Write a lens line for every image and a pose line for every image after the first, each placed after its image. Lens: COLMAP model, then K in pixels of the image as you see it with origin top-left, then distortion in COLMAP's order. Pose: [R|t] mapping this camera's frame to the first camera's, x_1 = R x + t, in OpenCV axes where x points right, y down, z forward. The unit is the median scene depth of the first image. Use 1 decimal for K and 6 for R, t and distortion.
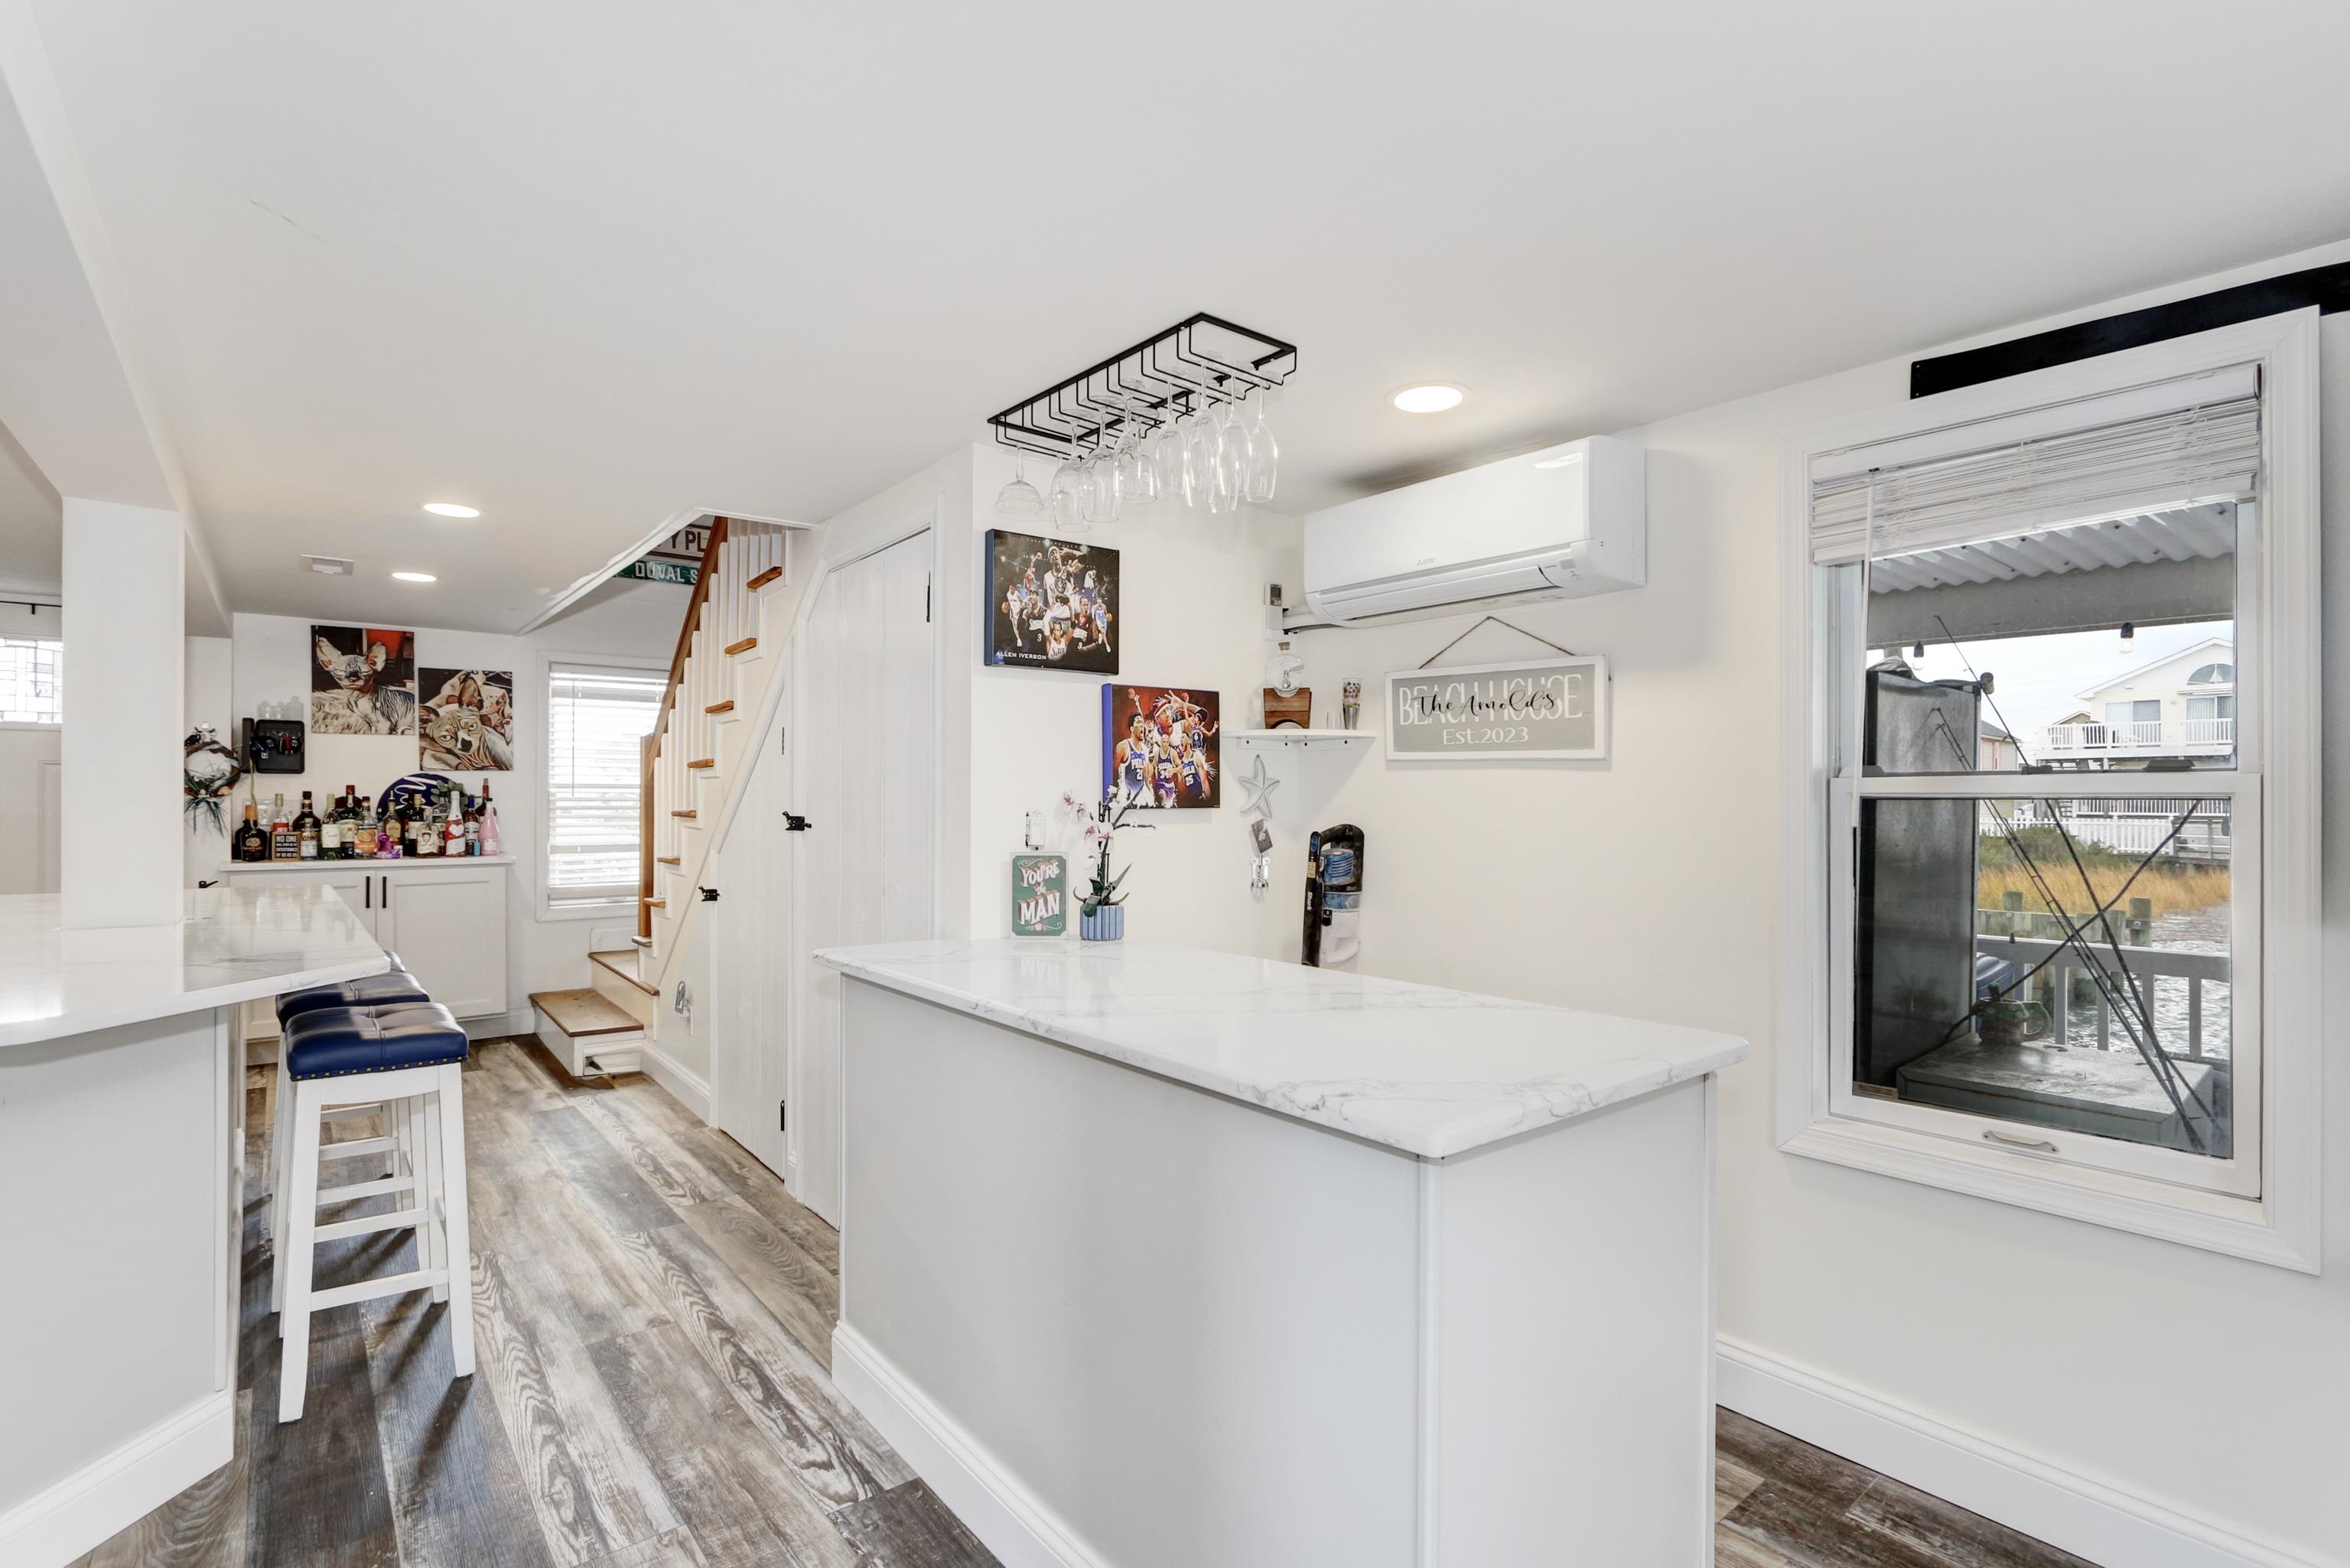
lens RADIAL K [[1098.3, 0, 1152.1], [0, 1098.3, 802.0], [0, 0, 1]] dist [-0.017268, 0.001098]
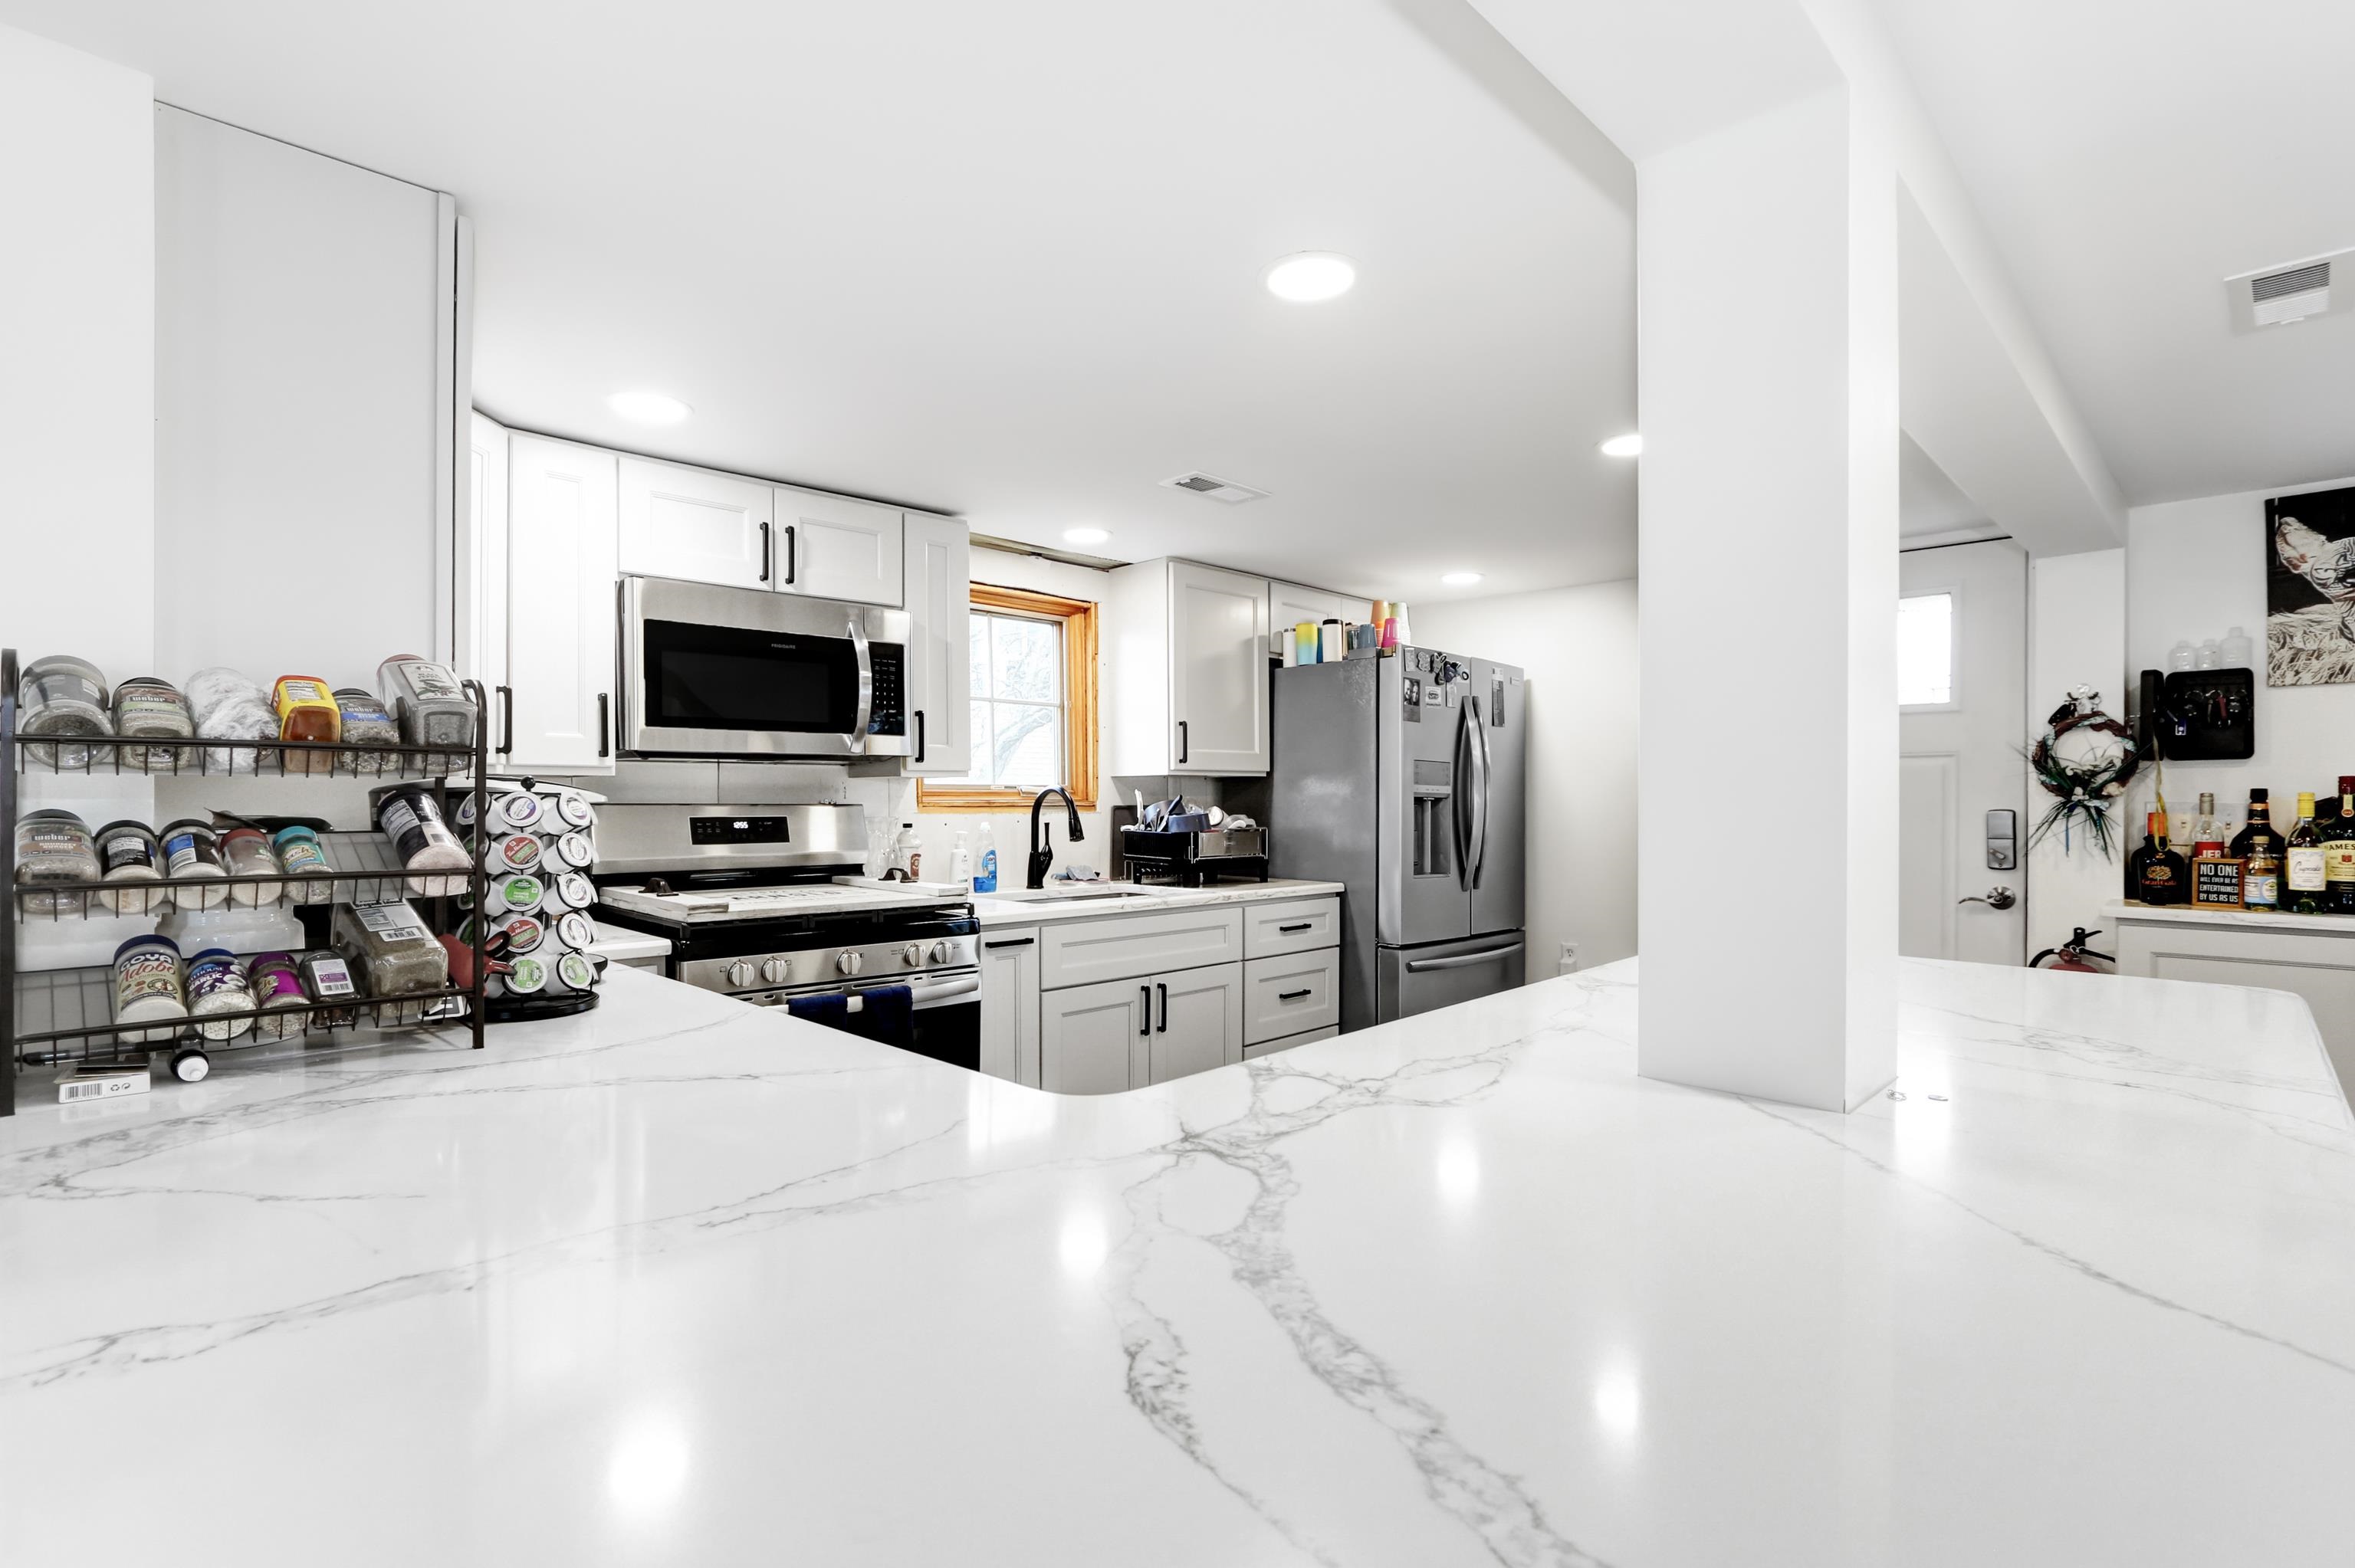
lens RADIAL K [[1100.5, 0, 1154.5], [0, 1100.5, 802.0], [0, 0, 1]] dist [-0.017268, 0.001098]
pose [[0.104452, -0.000378, -0.994530, -0.275899], [-0.001224, 0.999999, -0.000508, -0.001765], [0.994529, 0.001271, 0.104451, 0.368781]]
